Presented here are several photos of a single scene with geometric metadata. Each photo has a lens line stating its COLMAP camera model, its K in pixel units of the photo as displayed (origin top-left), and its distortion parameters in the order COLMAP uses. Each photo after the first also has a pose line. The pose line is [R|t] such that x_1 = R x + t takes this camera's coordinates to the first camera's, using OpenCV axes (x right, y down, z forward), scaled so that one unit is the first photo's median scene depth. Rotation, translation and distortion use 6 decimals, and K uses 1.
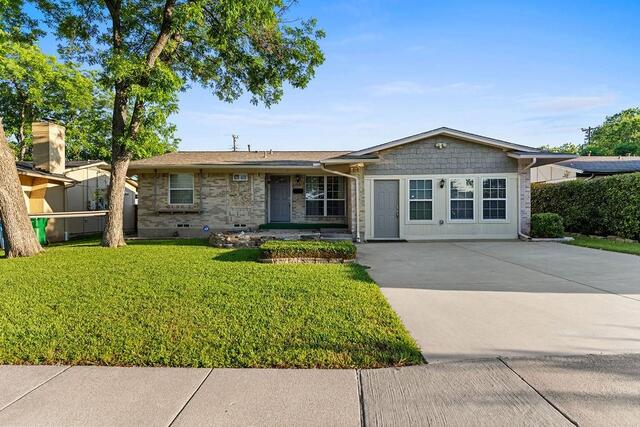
lens RADIAL K [[380.9, 0, 319.6], [0, 380.9, 210.6], [0, 0, 1]] dist [-0.004787, -0.003269]
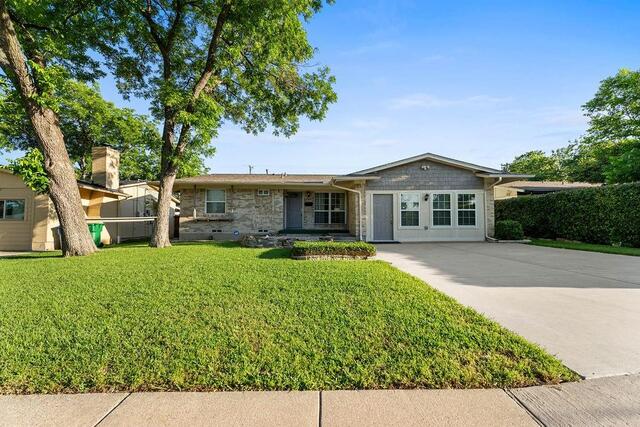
lens RADIAL K [[272.5, 0, 320.0], [0, 272.5, 213.5], [0, 0, 1]] dist [0.002778, 0.000290]
pose [[0.998764, 0.004495, 0.049495, -0.078131], [-0.002579, 0.999247, -0.038715, 0.018888], [-0.049632, 0.038539, 0.998024, 0.108857]]
